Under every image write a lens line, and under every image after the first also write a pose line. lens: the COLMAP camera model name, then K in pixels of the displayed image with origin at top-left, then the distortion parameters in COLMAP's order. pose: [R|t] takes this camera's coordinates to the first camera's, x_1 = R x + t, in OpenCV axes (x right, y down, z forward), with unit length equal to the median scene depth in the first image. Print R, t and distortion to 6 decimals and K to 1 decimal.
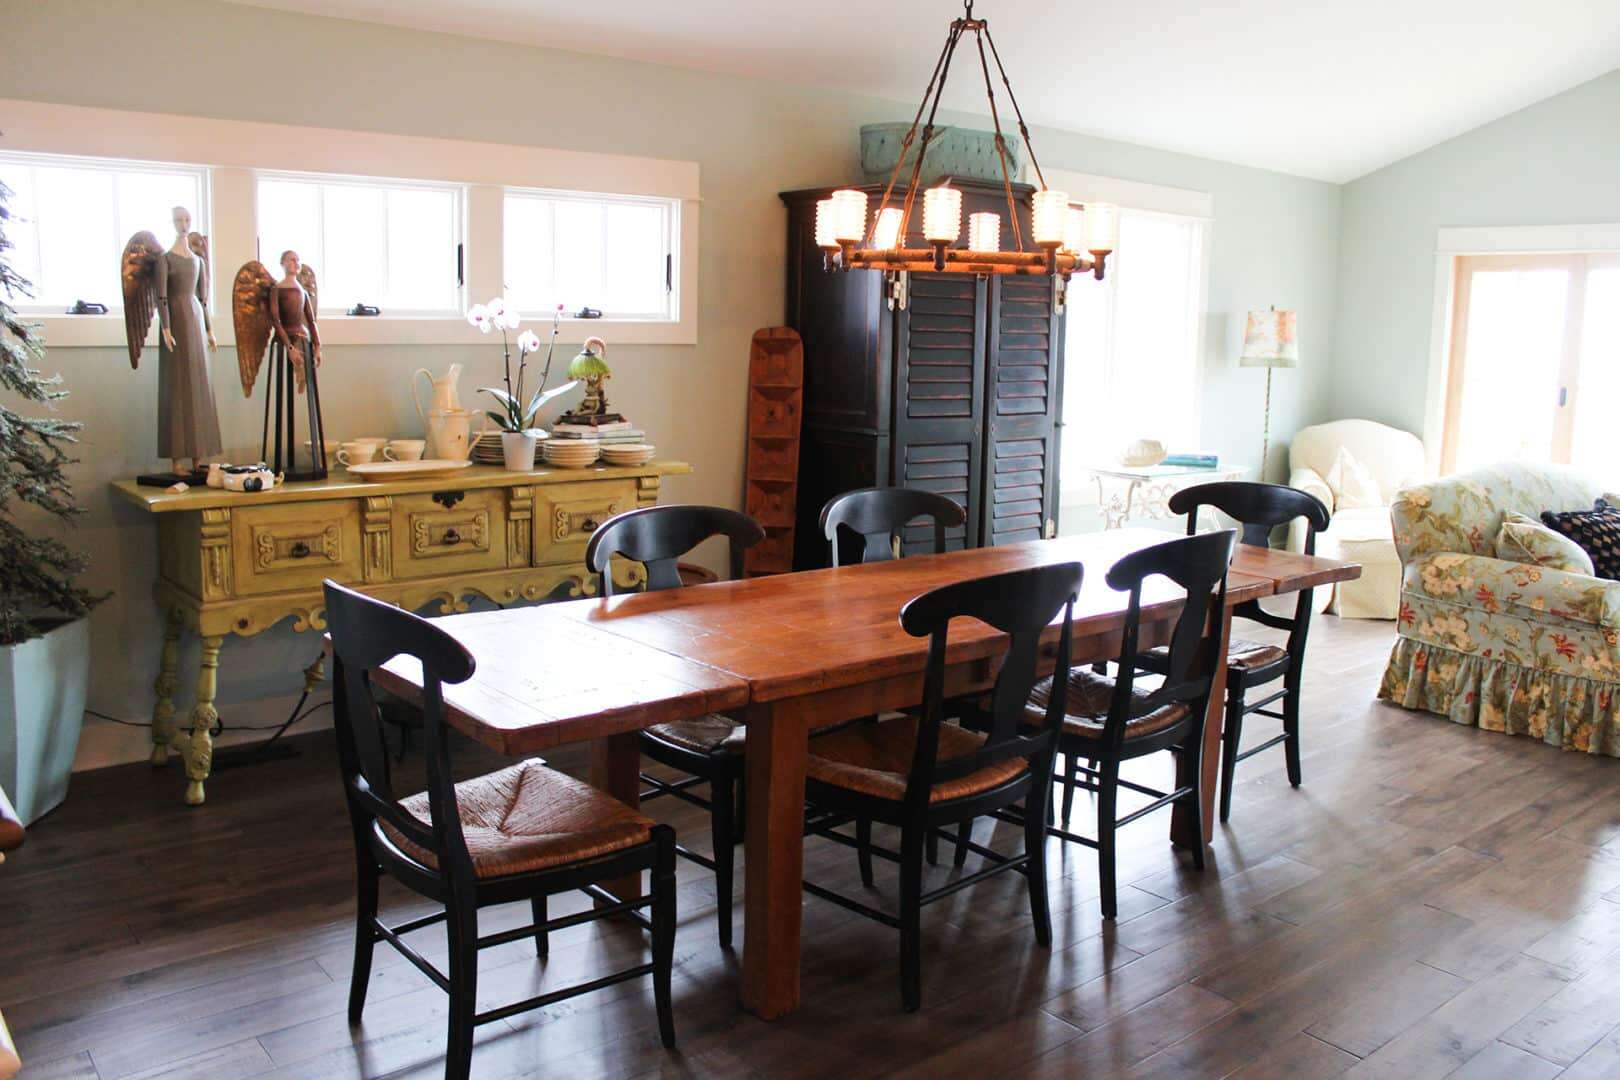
lens RADIAL K [[1356.7, 0, 810.0], [0, 1356.7, 540.0], [0, 0, 1]] dist [-0.152172, 0.136168]
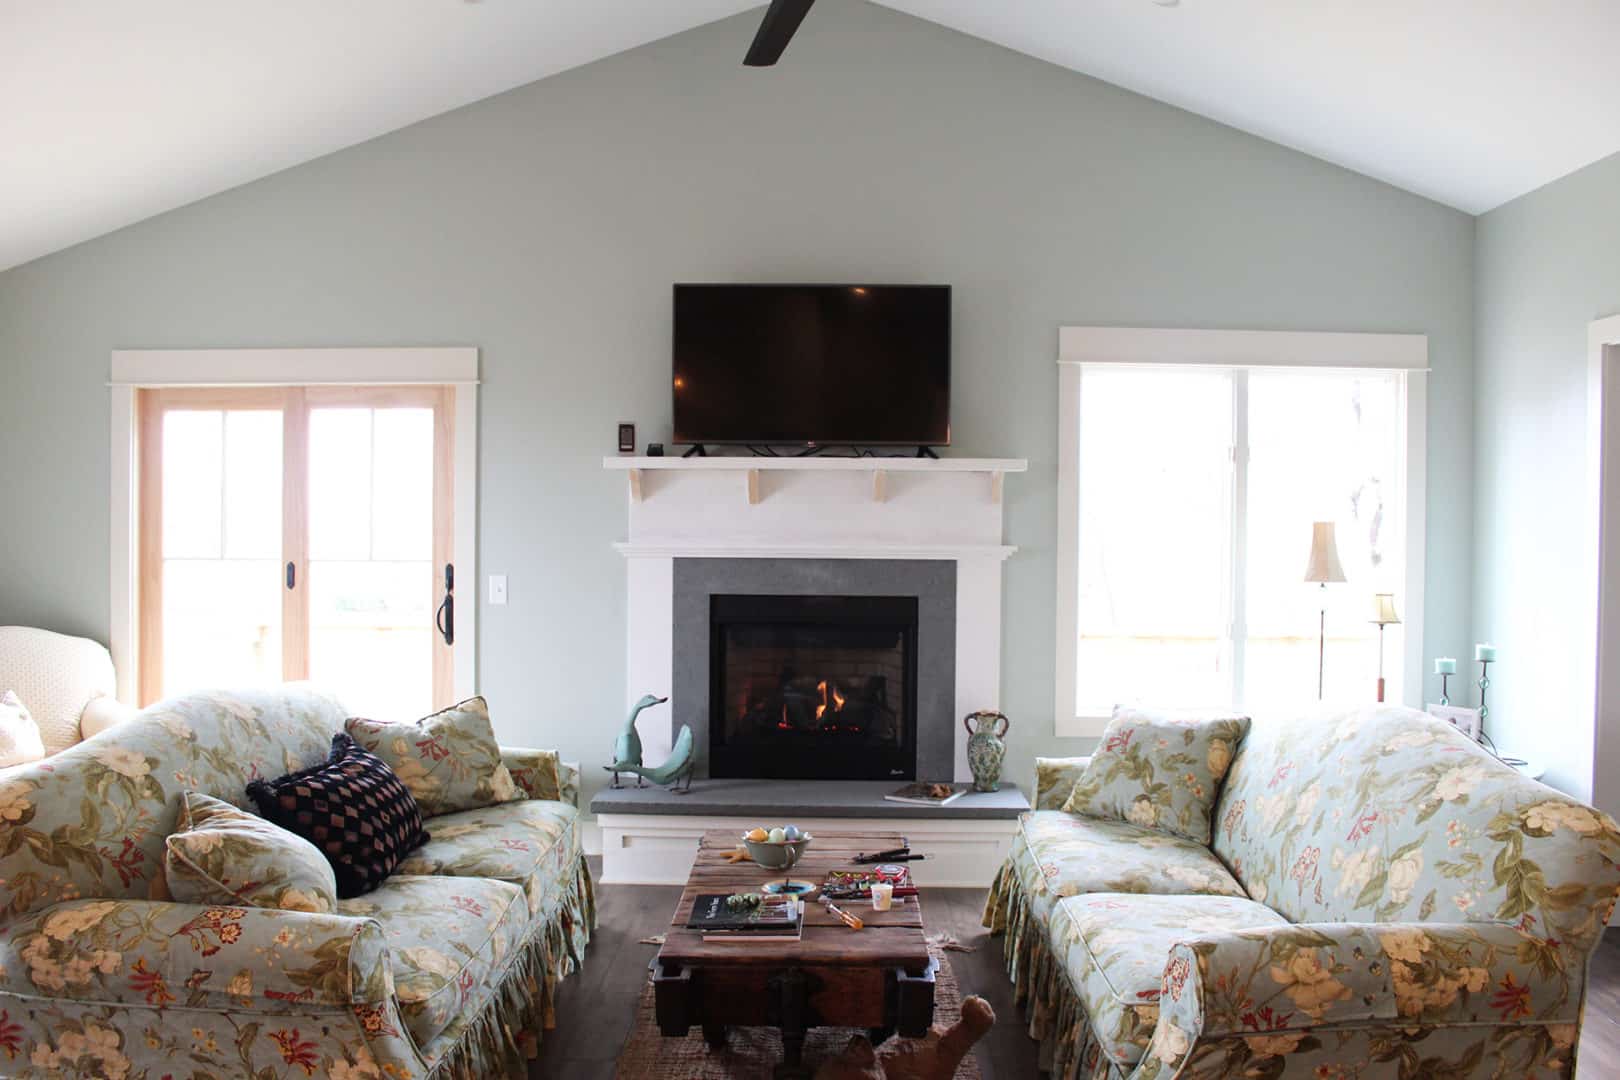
lens RADIAL K [[1356.7, 0, 810.0], [0, 1356.7, 540.0], [0, 0, 1]] dist [-0.152172, 0.136168]
pose [[0.647796, -0.031328, 0.761169, 0.279960], [0.123421, 0.990270, -0.064281, -0.064641], [-0.751749, 0.135586, 0.645360, 0.416611]]
